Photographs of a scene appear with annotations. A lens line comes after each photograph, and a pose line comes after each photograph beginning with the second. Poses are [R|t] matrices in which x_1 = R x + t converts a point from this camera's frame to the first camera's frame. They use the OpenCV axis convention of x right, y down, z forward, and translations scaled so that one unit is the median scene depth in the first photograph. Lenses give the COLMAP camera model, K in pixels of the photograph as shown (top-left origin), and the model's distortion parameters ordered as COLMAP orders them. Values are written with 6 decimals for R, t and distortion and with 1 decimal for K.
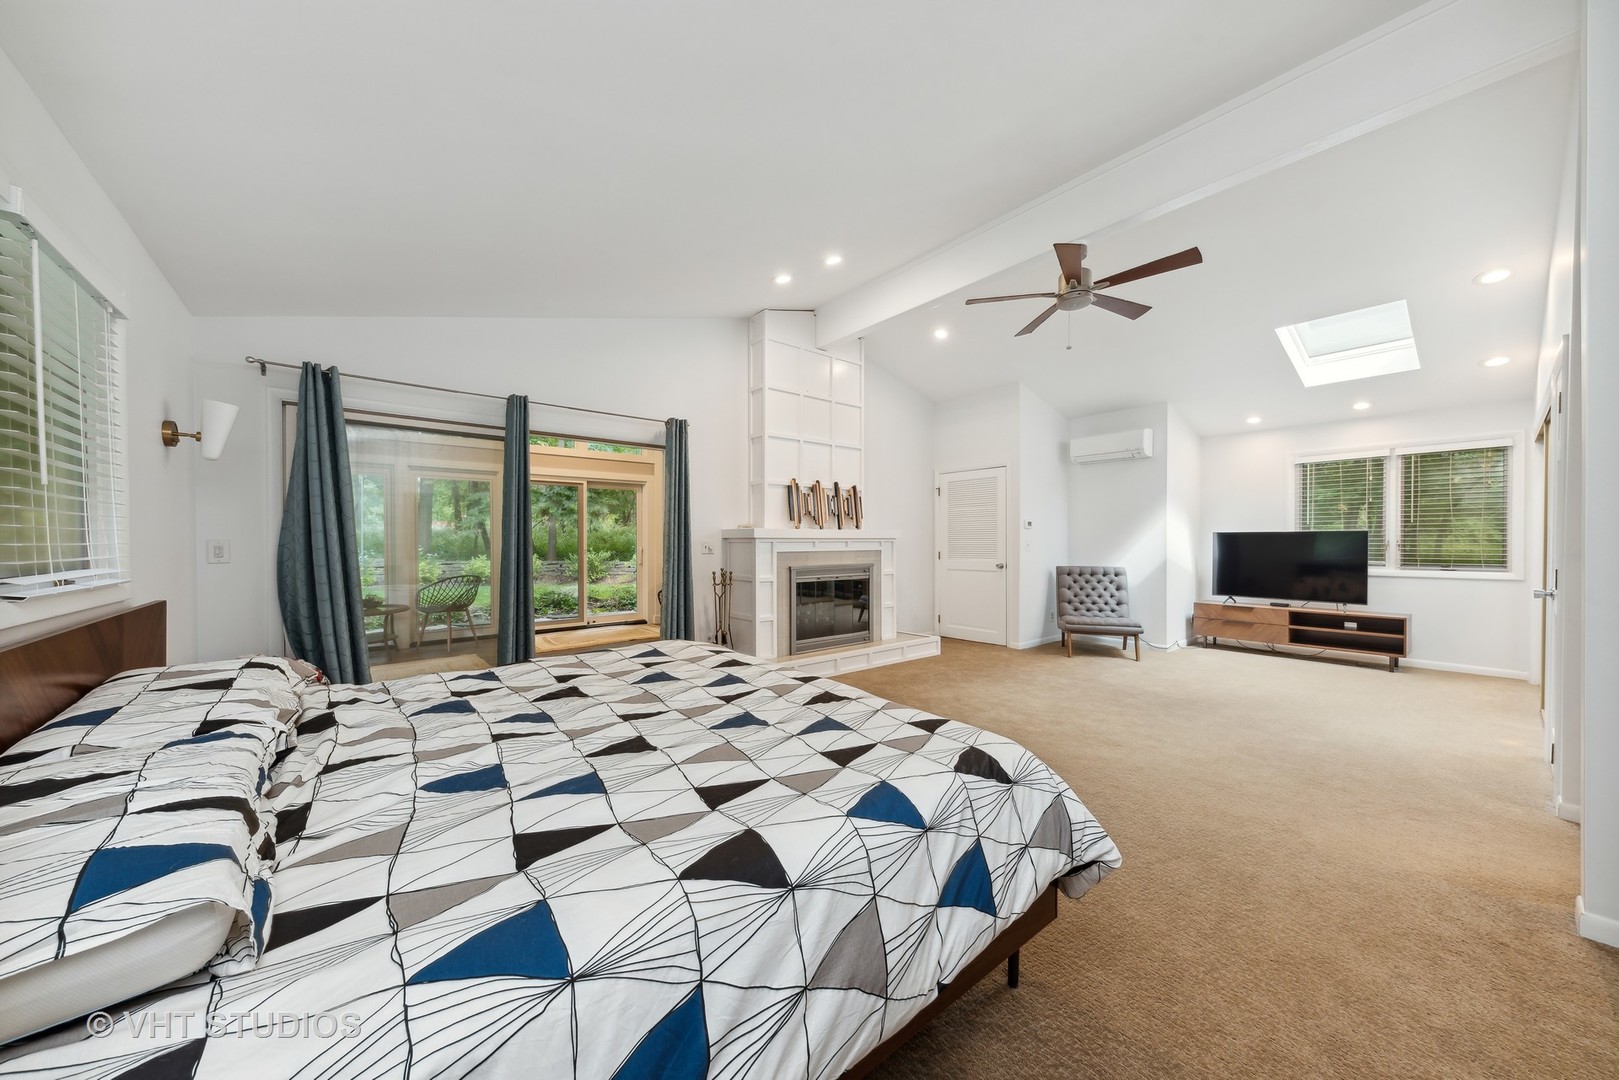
lens RADIAL K [[563.8, 0, 814.7], [0, 563.8, 544.7], [0, 0, 1]] dist [-0.002240, -0.000166]
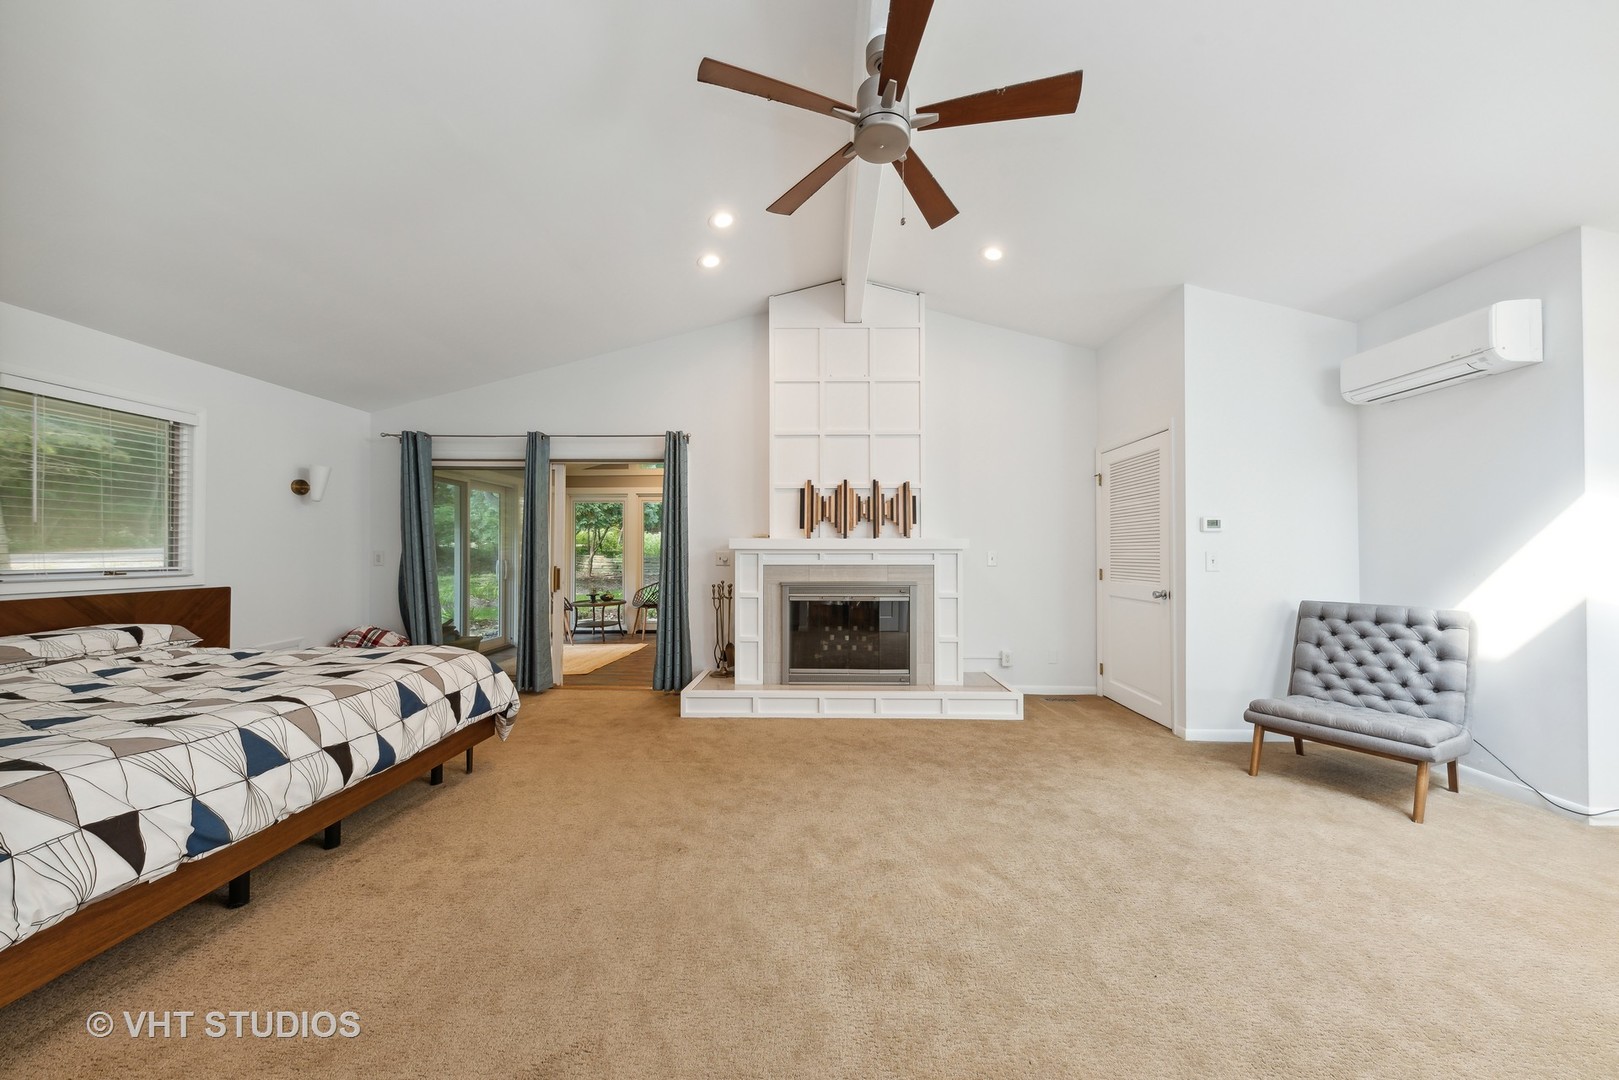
lens RADIAL K [[563.8, 0, 810.6], [0, 563.8, 543.7], [0, 0, 1]] dist [-0.002240, -0.000166]
pose [[0.754347, -0.006032, -0.656448, 0.503616], [-0.006136, 0.999849, -0.016238, -0.005827], [0.656447, 0.016277, 0.754196, 0.334125]]
